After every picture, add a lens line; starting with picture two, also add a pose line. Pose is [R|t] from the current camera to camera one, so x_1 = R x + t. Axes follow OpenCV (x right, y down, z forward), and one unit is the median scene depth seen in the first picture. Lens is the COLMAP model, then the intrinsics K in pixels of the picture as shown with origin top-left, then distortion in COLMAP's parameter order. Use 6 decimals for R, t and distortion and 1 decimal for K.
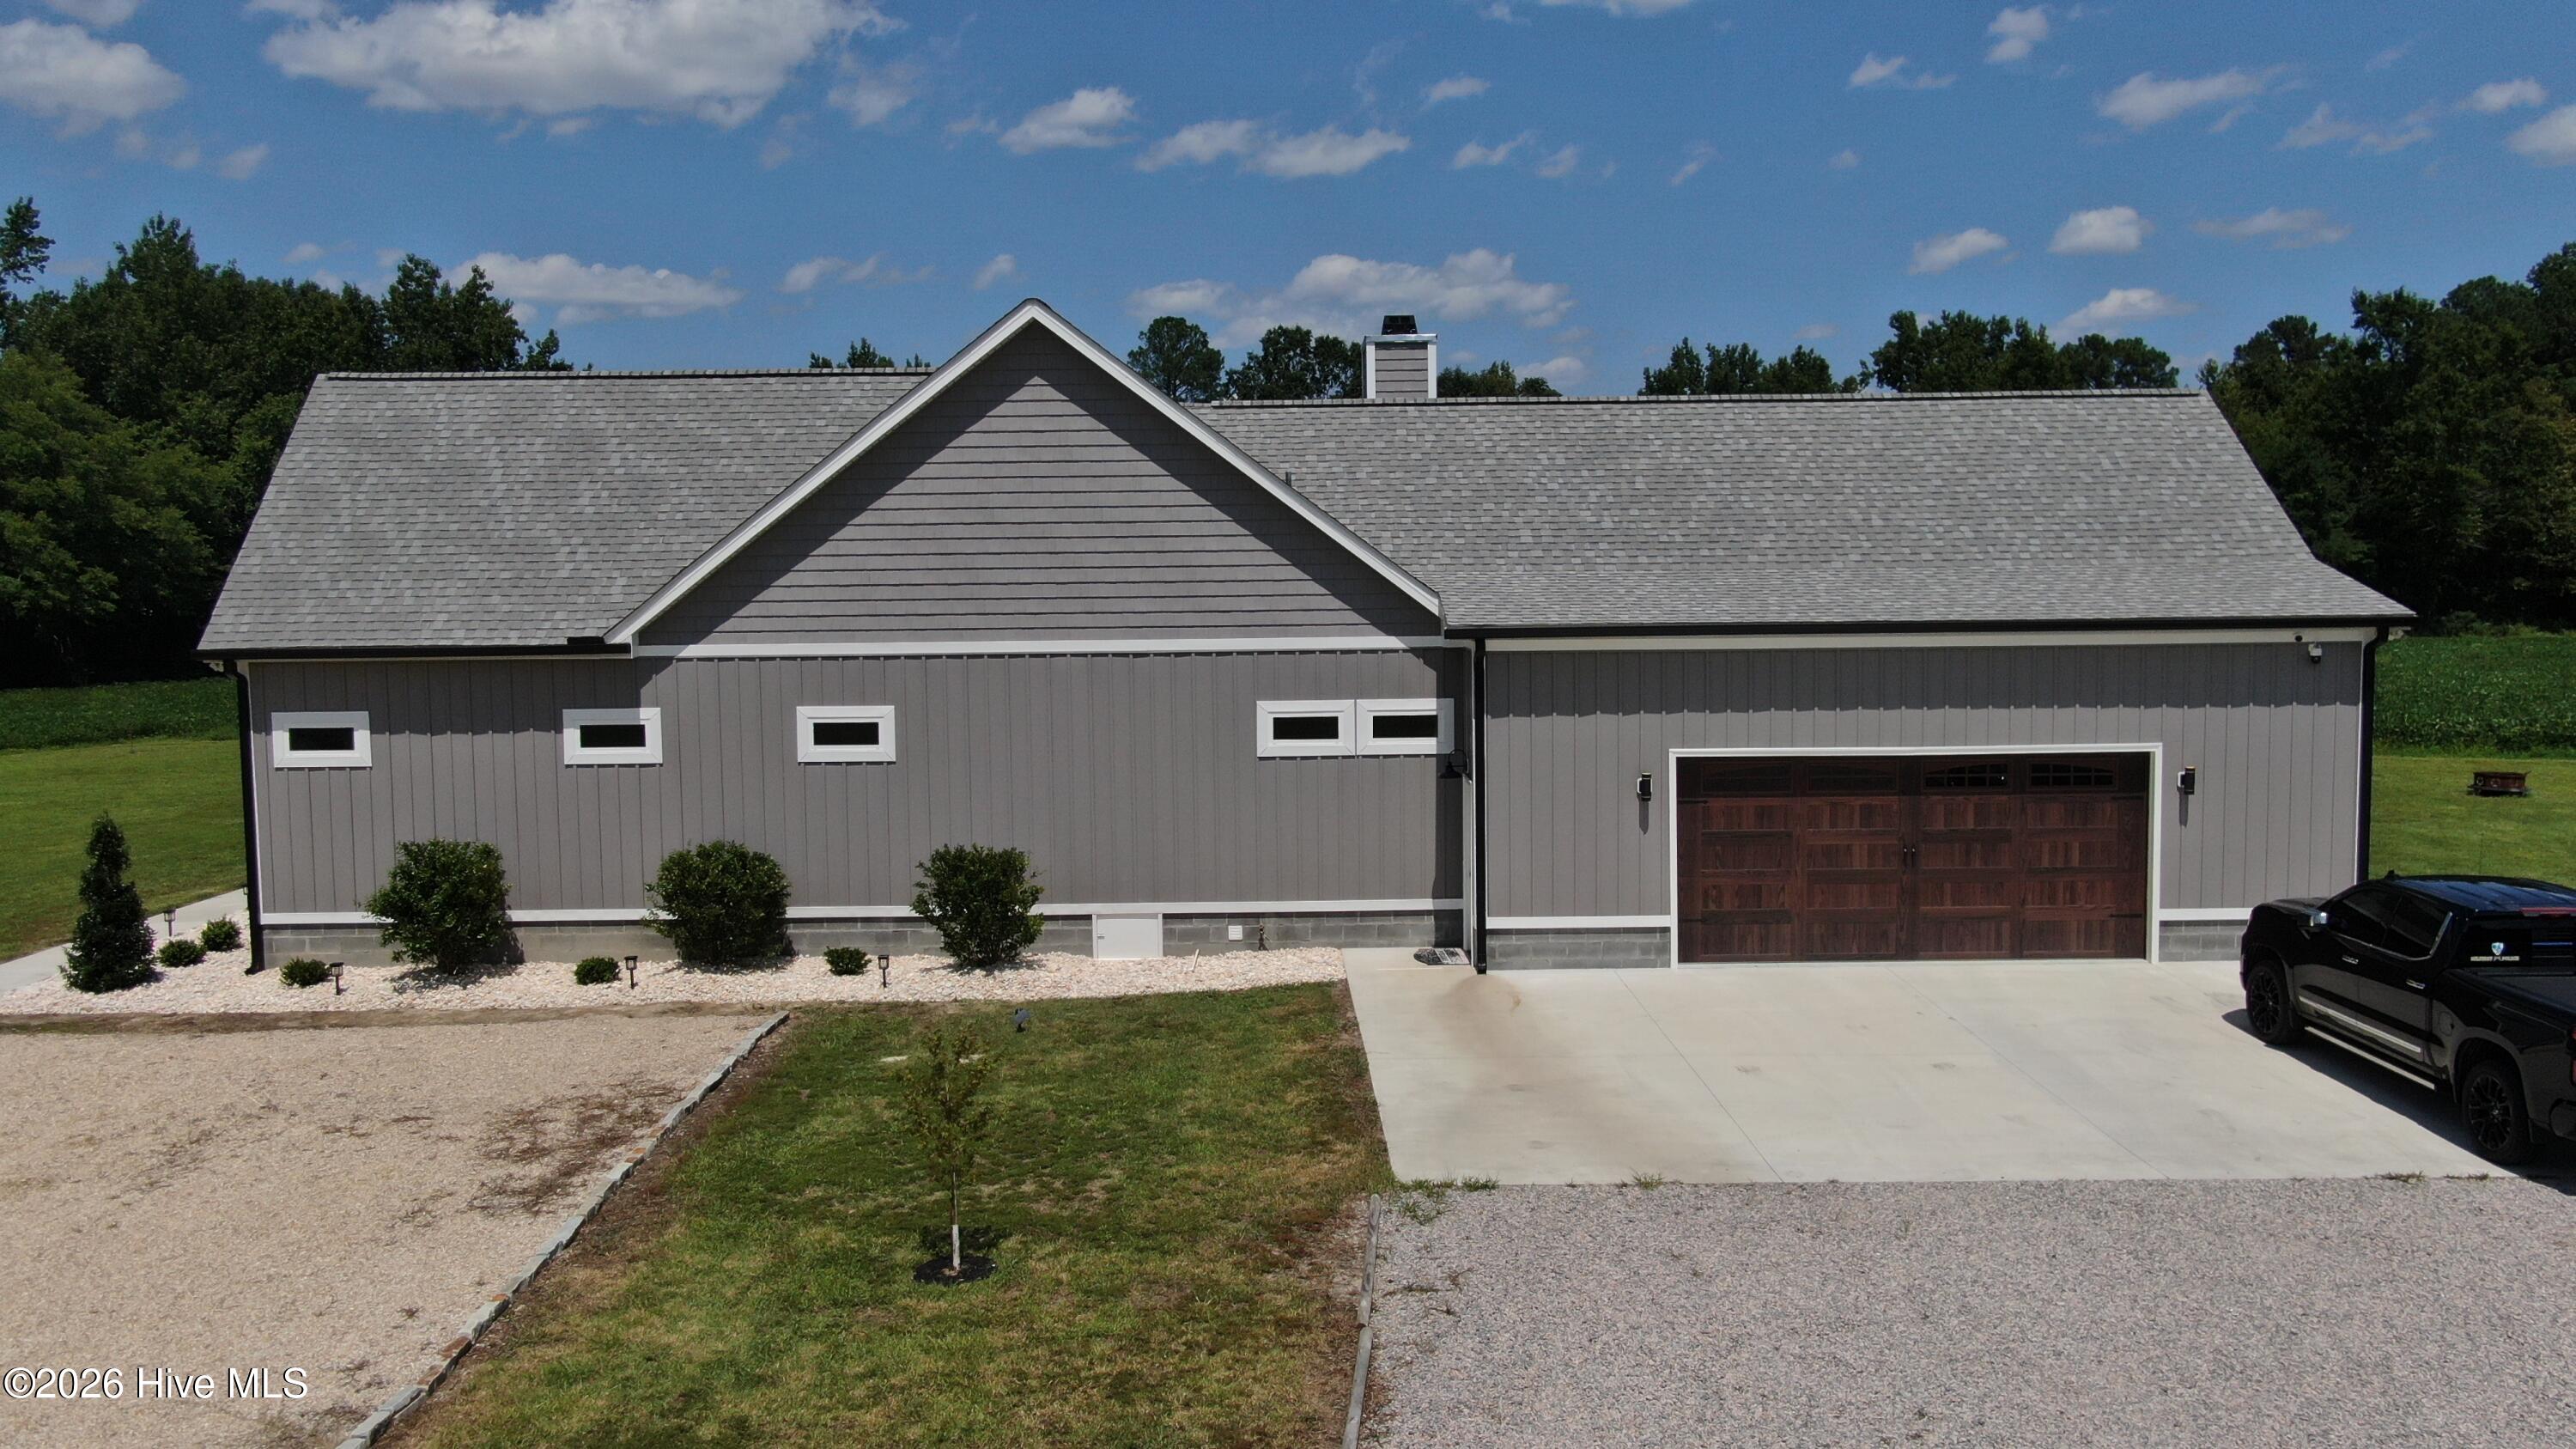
lens RADIAL K [[2148.1, 0, 1290.3], [0, 2148.1, 724.4], [0, 0, 1]] dist [0.011920, 0.004628]
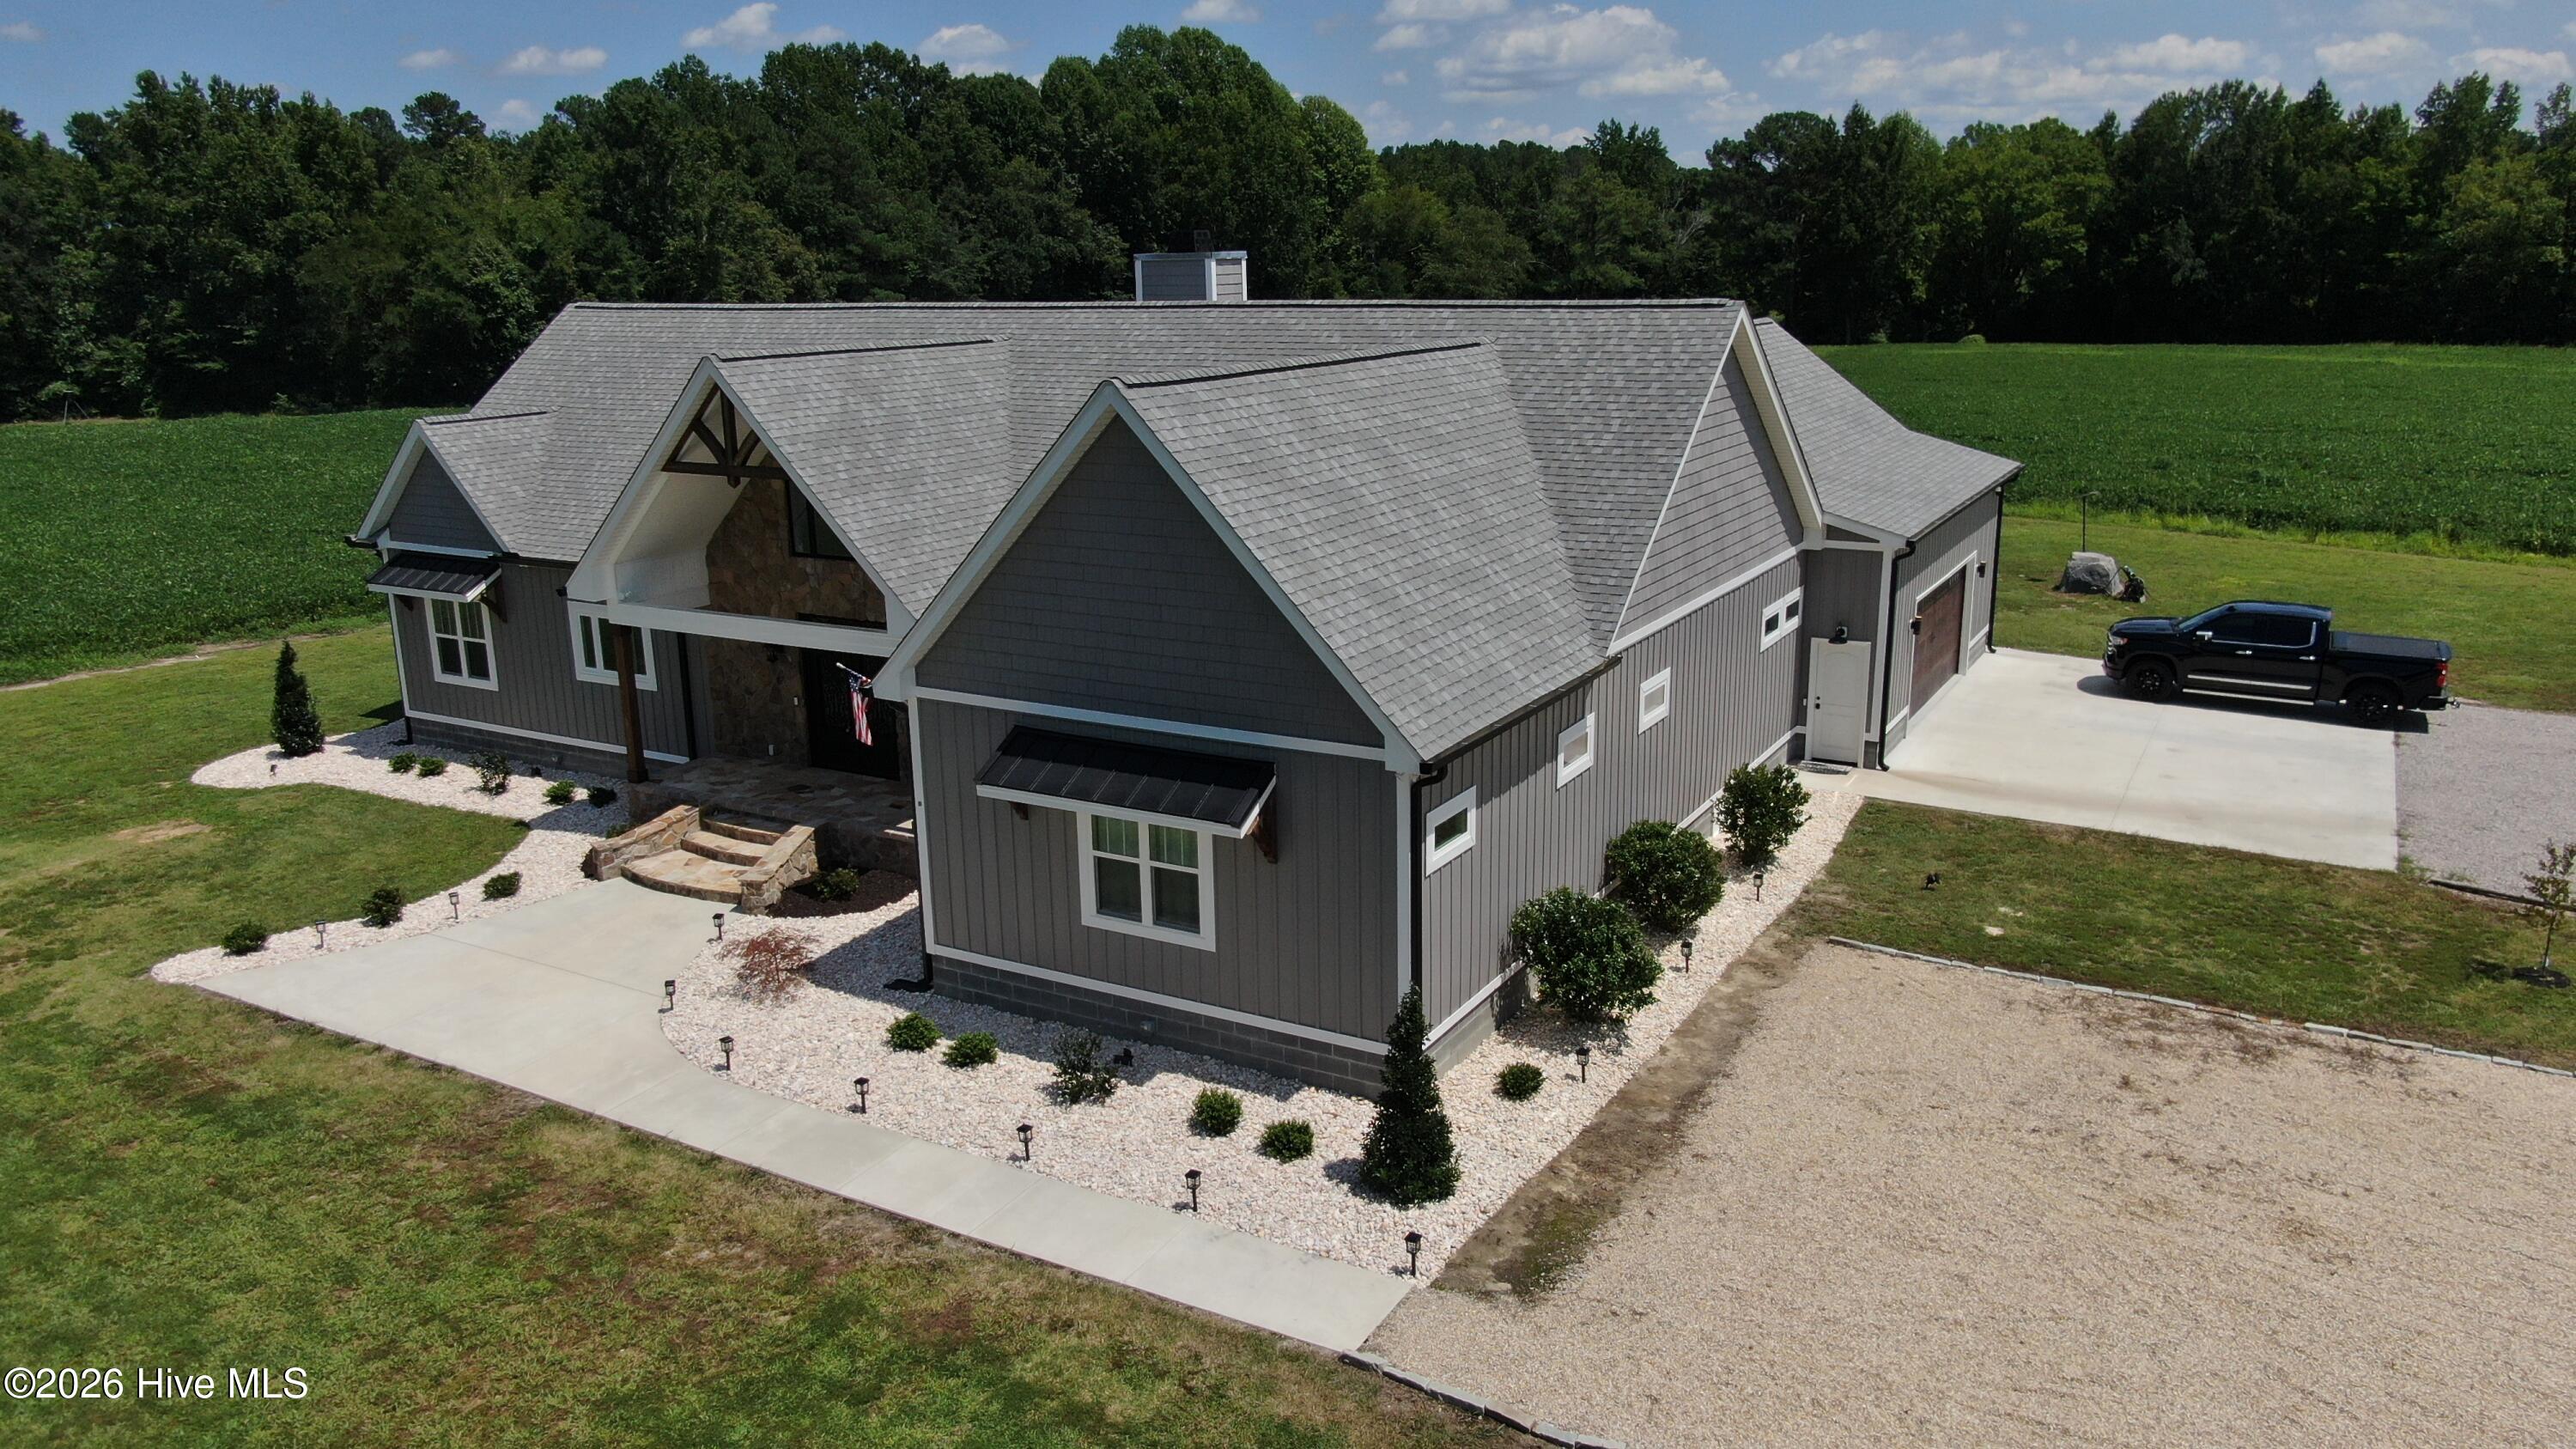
lens RADIAL K [[1824.9, 0, 1289.5], [0, 1824.9, 723.6], [0, 0, 1]] dist [-0.001380, 0.002661]
pose [[0.510586, -0.222233, 0.830611, -1.173401], [0.080619, 0.974139, 0.211077, -0.215616], [-0.856039, -0.040810, 0.515298, 0.708913]]
